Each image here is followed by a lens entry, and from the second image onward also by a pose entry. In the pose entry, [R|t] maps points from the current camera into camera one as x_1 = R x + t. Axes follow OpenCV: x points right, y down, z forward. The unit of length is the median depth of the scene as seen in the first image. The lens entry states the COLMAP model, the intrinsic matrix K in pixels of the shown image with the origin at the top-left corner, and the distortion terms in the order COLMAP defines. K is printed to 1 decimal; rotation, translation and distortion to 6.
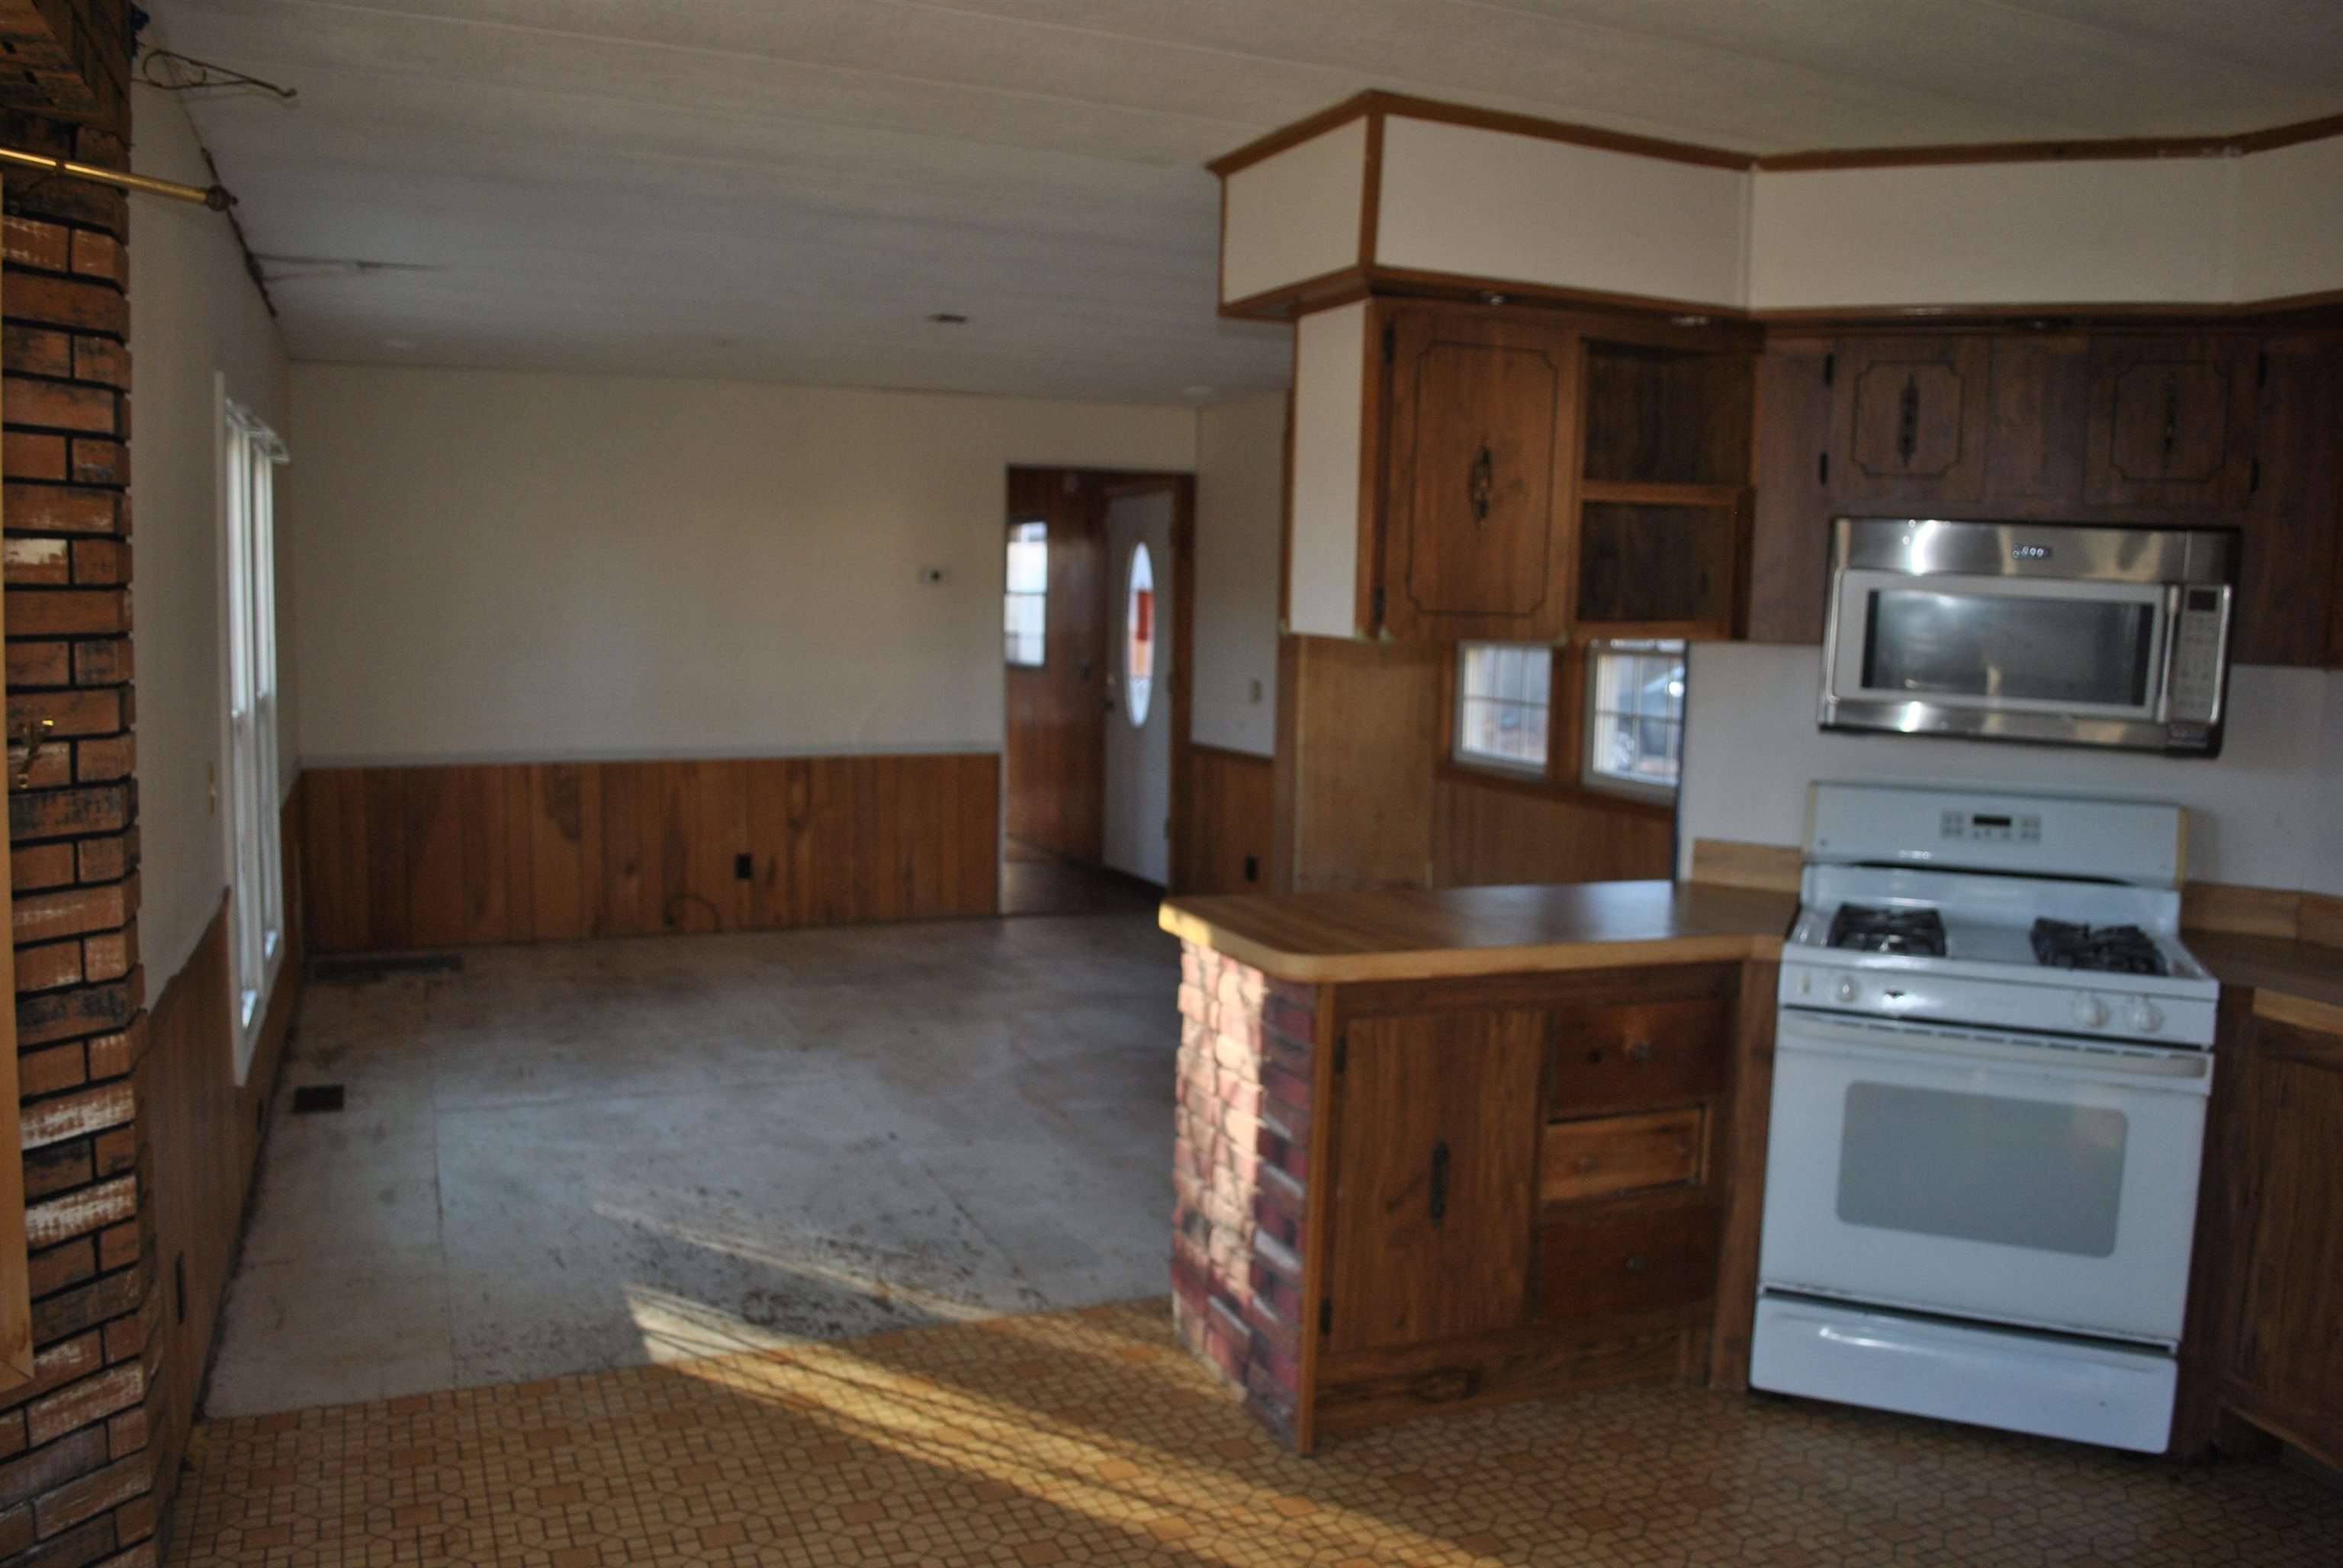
lens RADIAL K [[1856.4, 0, 1181.4], [0, 1856.4, 800.1], [0, 0, 1]] dist [-0.076685, 0.005879]
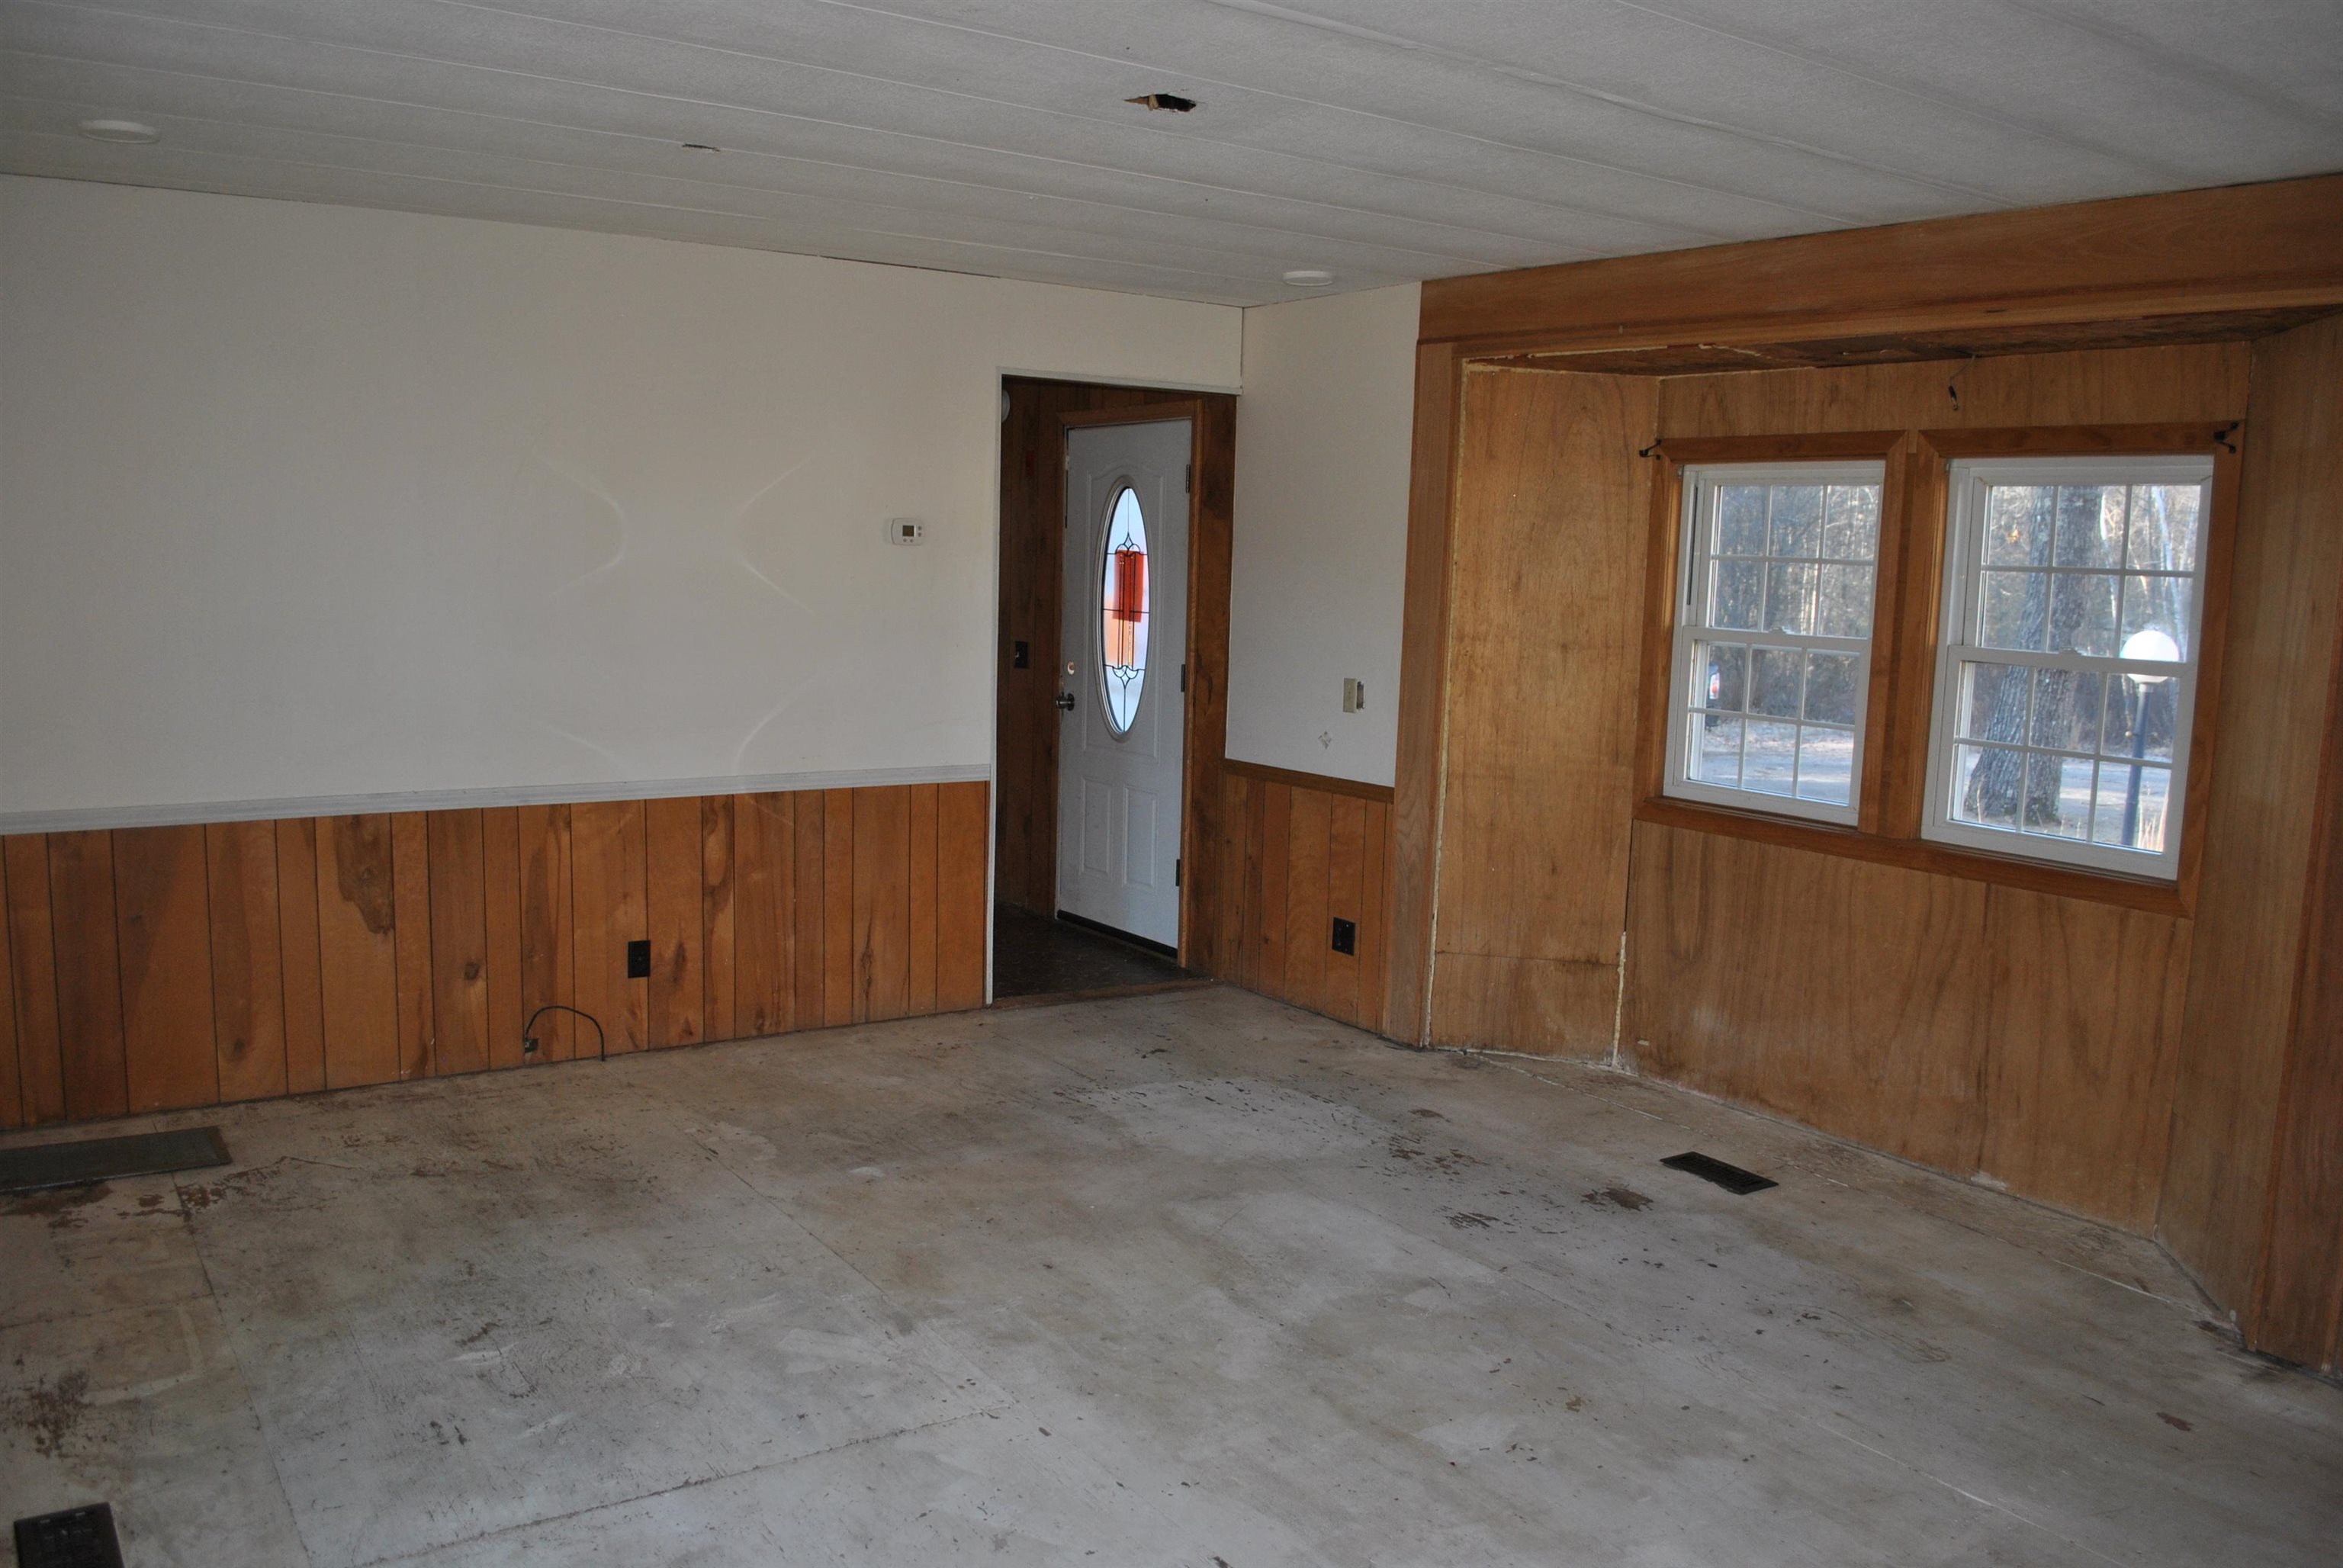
lens RADIAL K [[1856.4, 0, 1181.4], [0, 1856.4, 800.1], [0, 0, 1]] dist [-0.076685, 0.005879]
pose [[0.980969, -0.014774, 0.193603, -0.401814], [0.009405, 0.999546, 0.028621, -0.092379], [-0.193938, -0.026255, 0.980662, 0.702501]]
